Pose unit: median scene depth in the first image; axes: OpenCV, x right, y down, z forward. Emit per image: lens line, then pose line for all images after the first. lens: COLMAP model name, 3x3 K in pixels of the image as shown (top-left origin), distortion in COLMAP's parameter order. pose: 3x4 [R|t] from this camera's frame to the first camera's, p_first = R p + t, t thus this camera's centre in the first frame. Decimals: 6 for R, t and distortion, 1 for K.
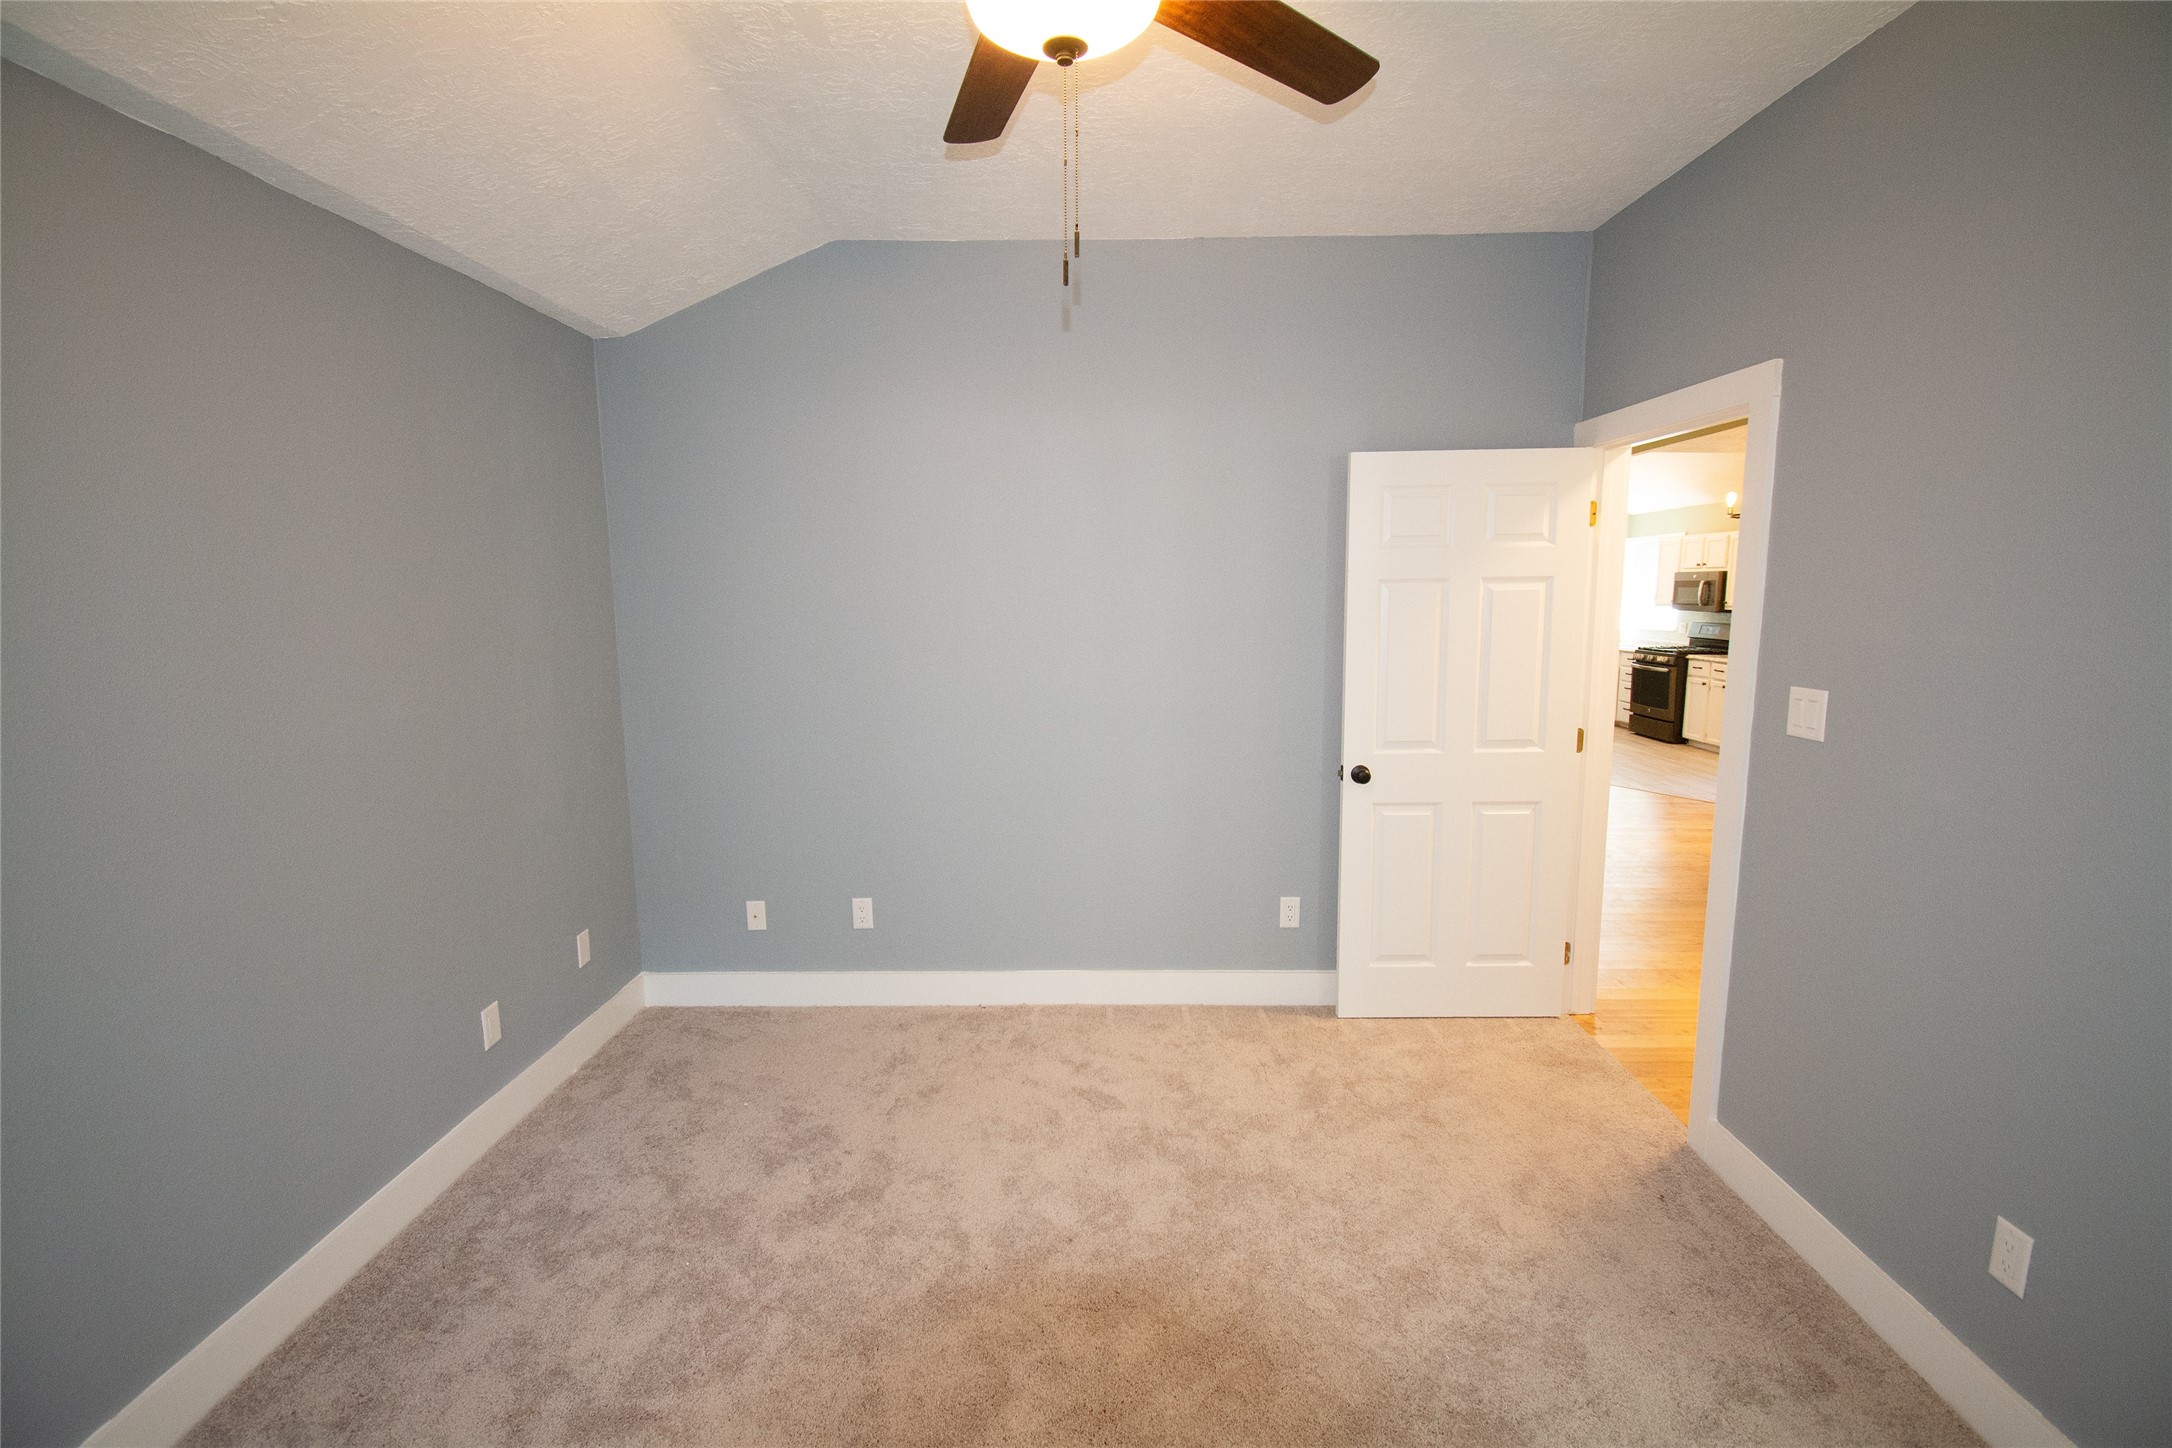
lens RADIAL K [[985.7, 0, 1110.8], [0, 985.7, 717.4], [0, 0, 1]] dist [0.047398, -0.032469]
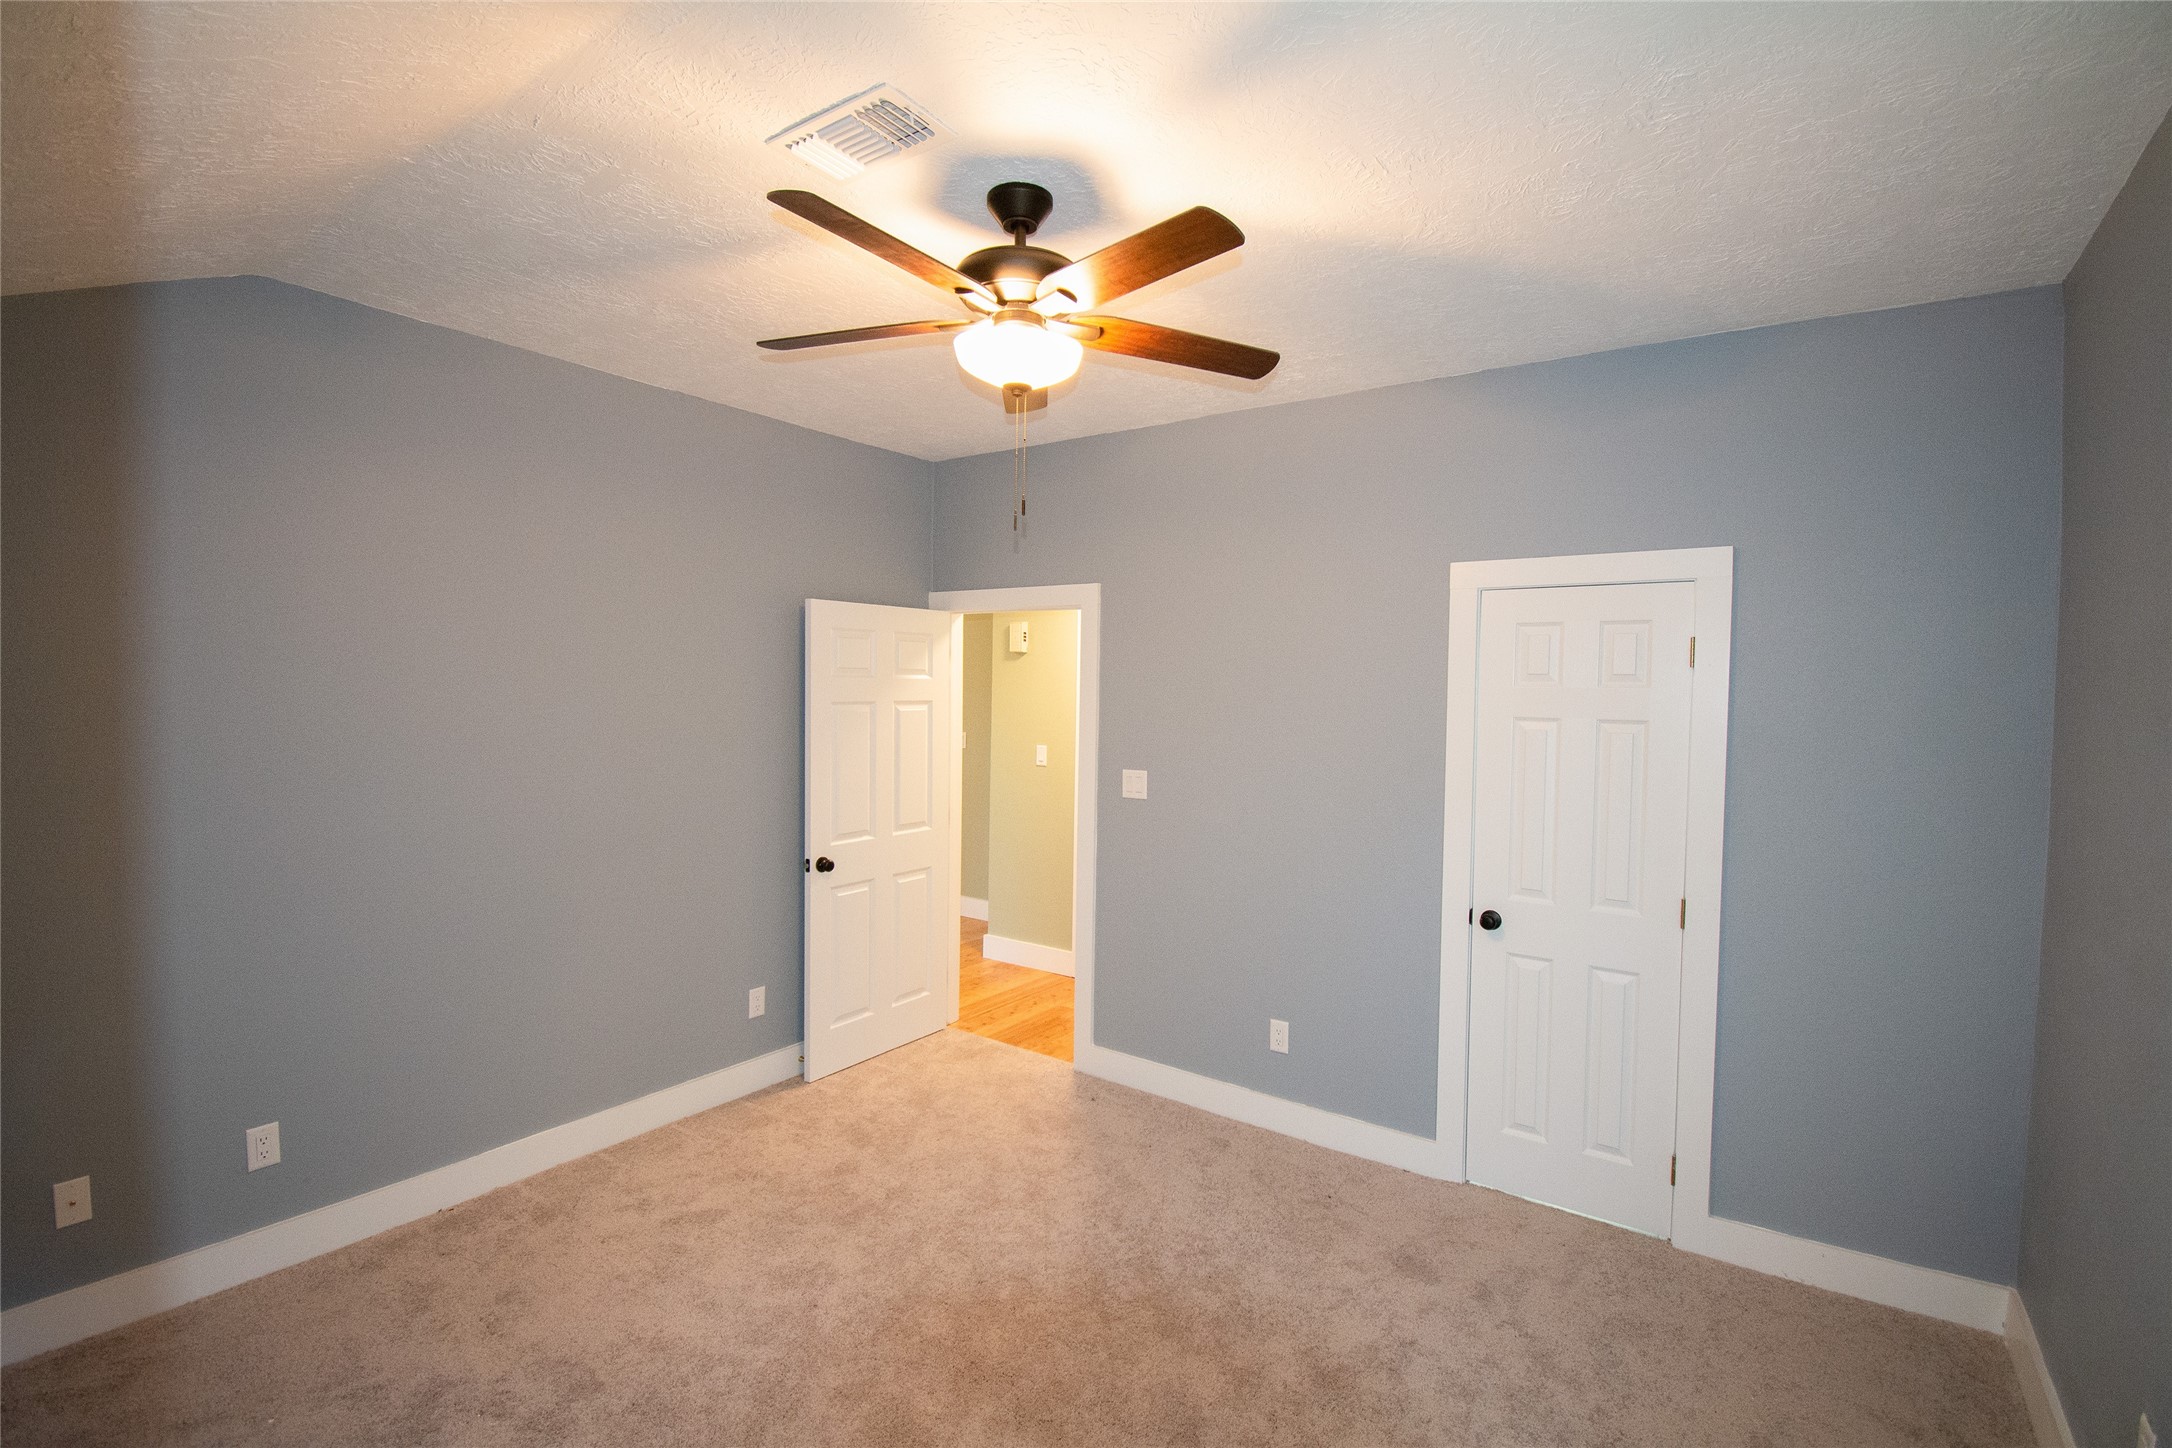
lens RADIAL K [[985.7, 0, 1110.8], [0, 985.7, 717.4], [0, 0, 1]] dist [0.047398, -0.032469]
pose [[0.561045, -0.007476, 0.827752, -0.545502], [0.091988, 0.994329, -0.053369, -0.022884], [-0.822658, 0.106086, 0.558551, 0.034185]]
